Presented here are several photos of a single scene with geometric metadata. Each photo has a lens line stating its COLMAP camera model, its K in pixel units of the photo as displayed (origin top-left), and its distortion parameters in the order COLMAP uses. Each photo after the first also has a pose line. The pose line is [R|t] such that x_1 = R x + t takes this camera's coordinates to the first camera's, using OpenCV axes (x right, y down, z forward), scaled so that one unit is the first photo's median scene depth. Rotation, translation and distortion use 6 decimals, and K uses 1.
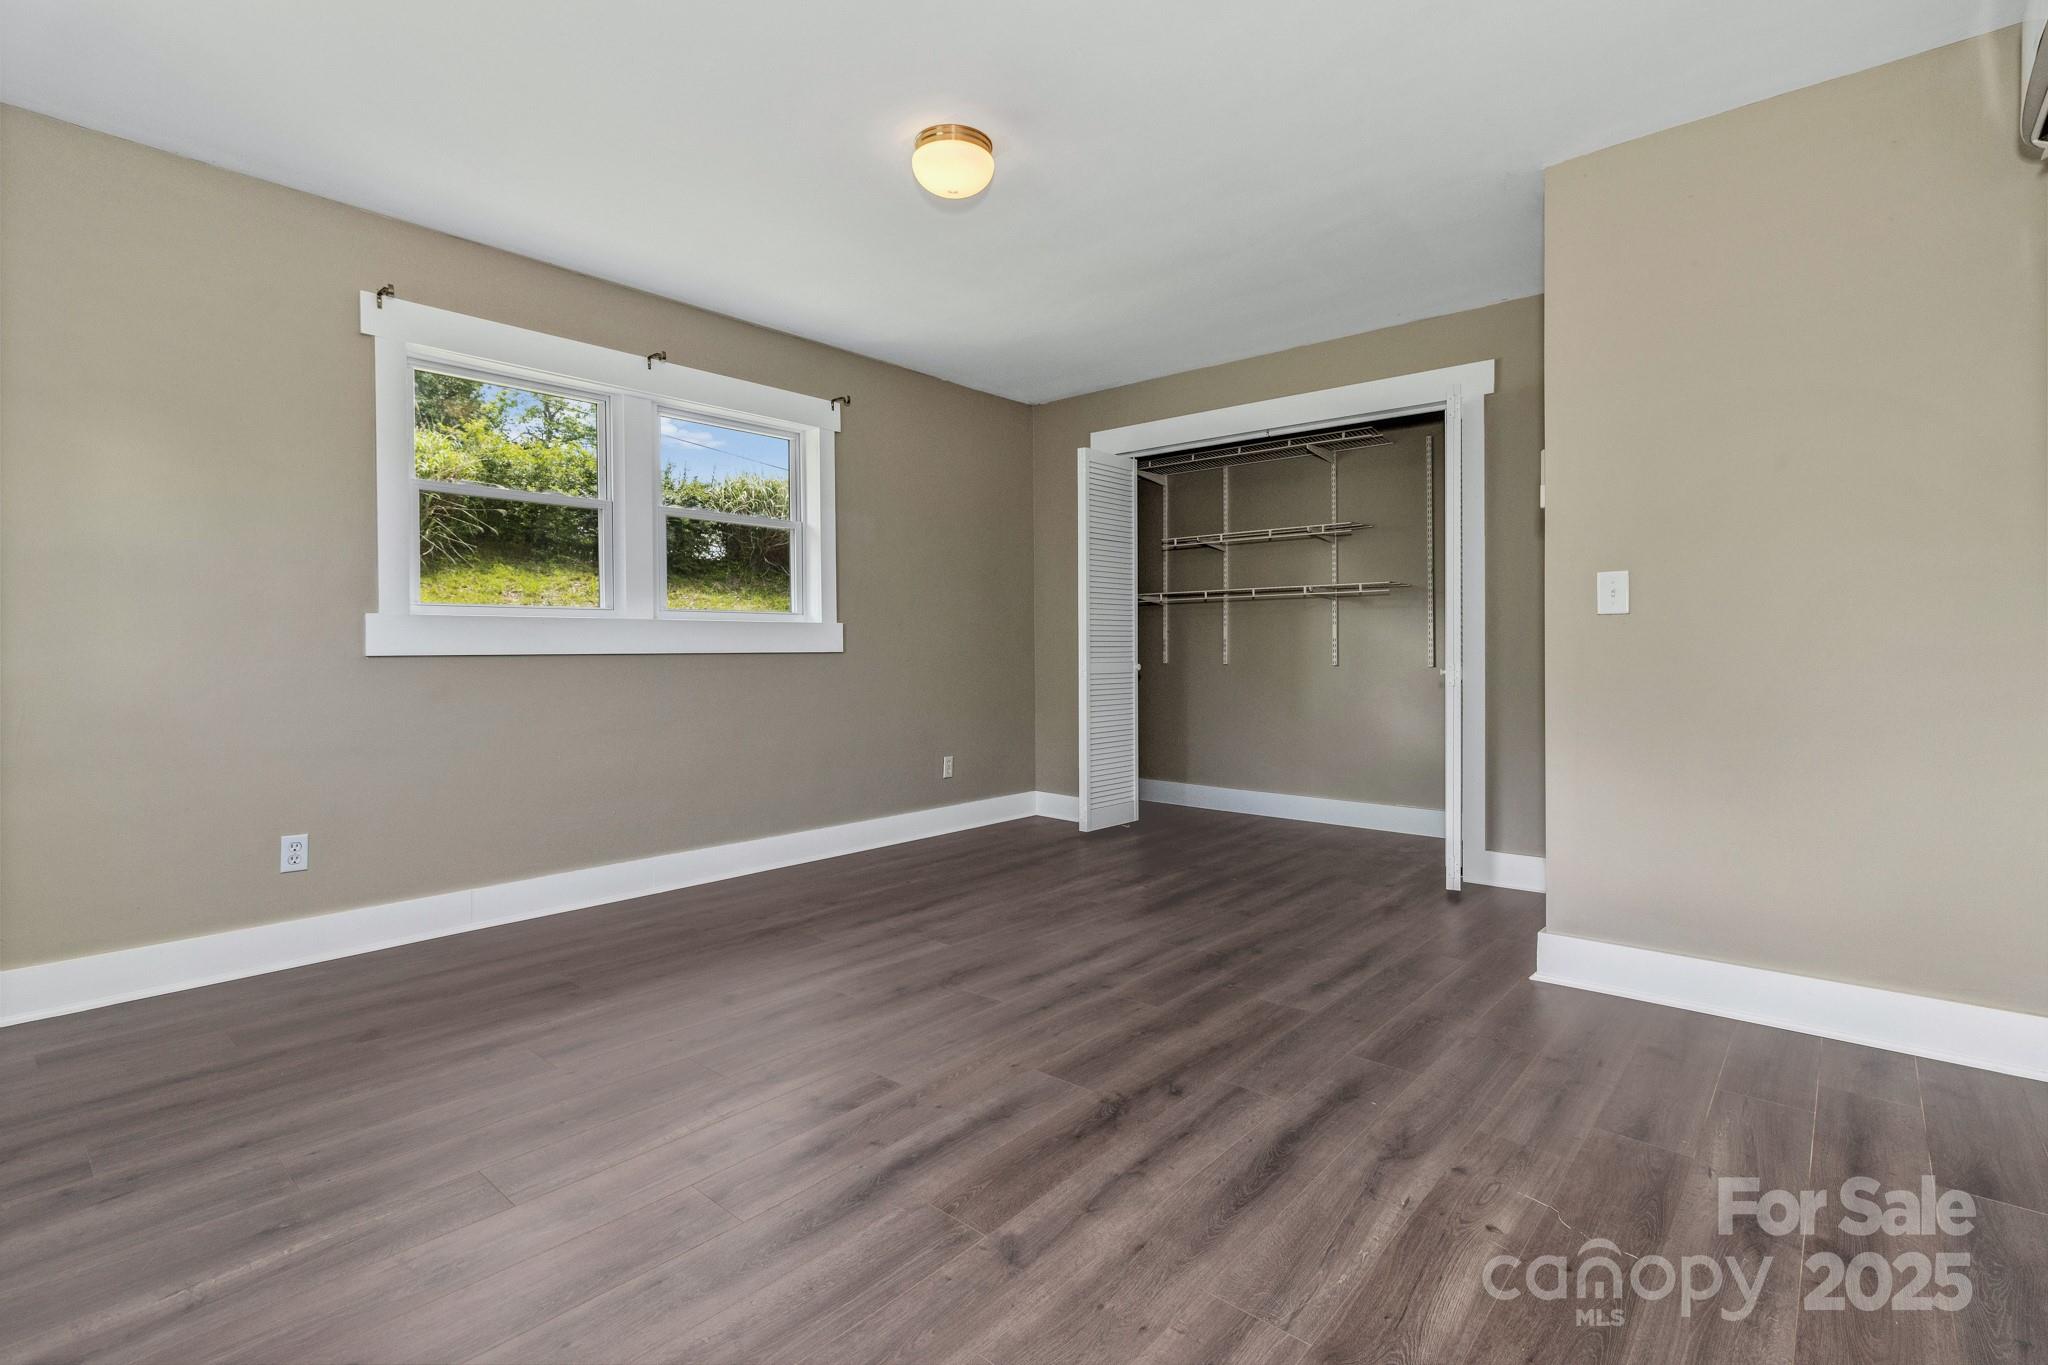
lens RADIAL K [[954.9, 0, 1014.0], [0, 954.9, 671.7], [0, 0, 1]] dist [0.002225, 0.001220]
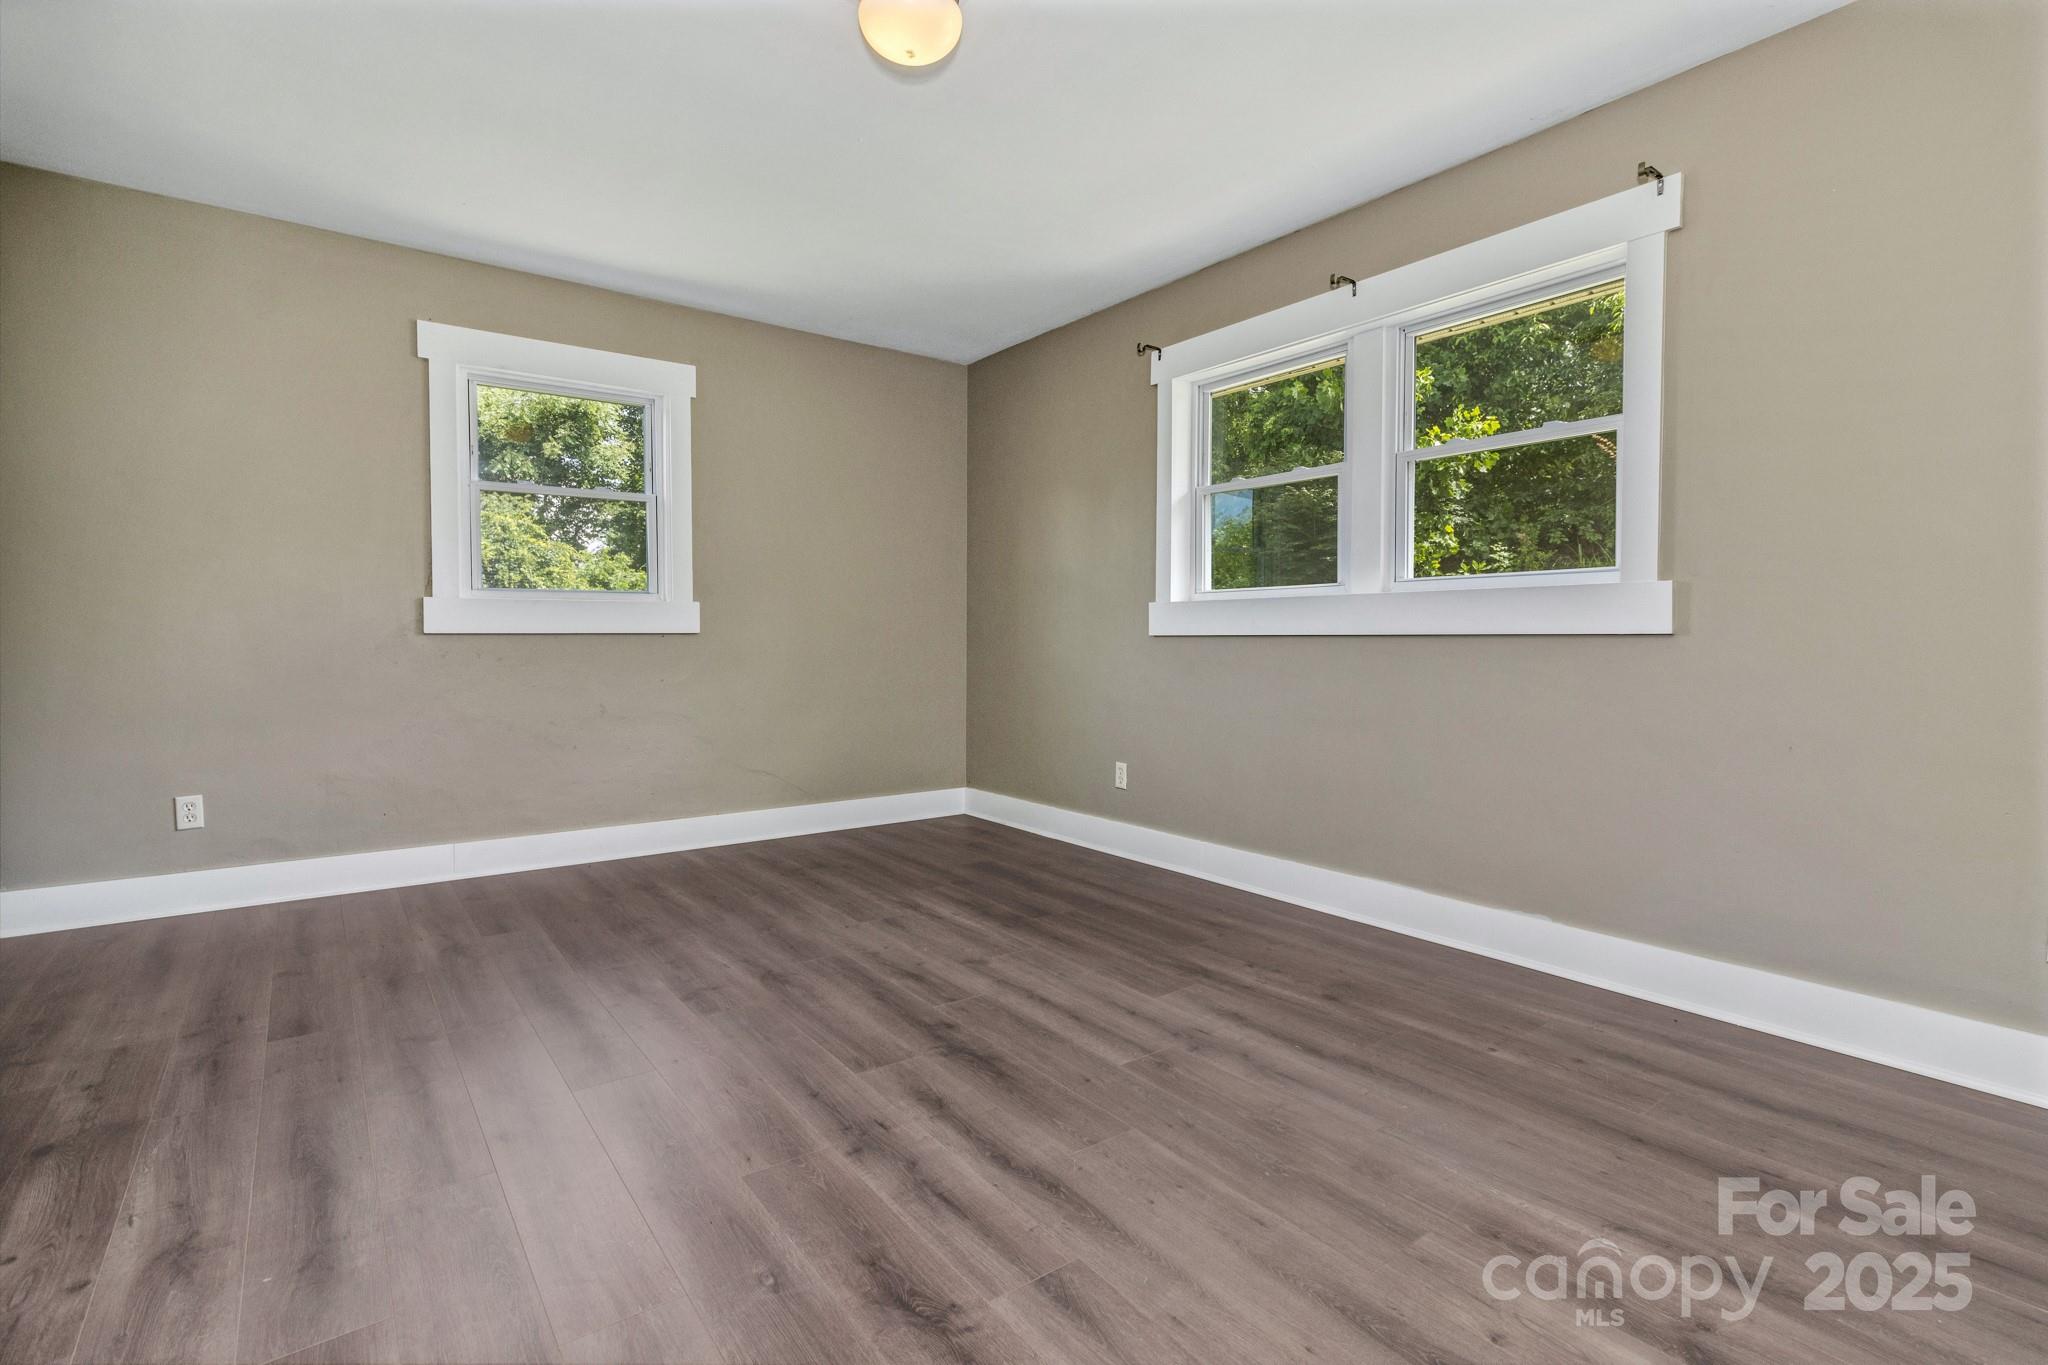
lens RADIAL K [[954.9, 0, 1031.3], [0, 954.9, 644.3], [0, 0, 1]] dist [0.002225, 0.001220]
pose [[-0.196205, 0.009483, -0.980517, 0.736416], [-0.022986, 0.999634, 0.014267, -0.021703], [0.980294, 0.025337, -0.195915, 1.301967]]
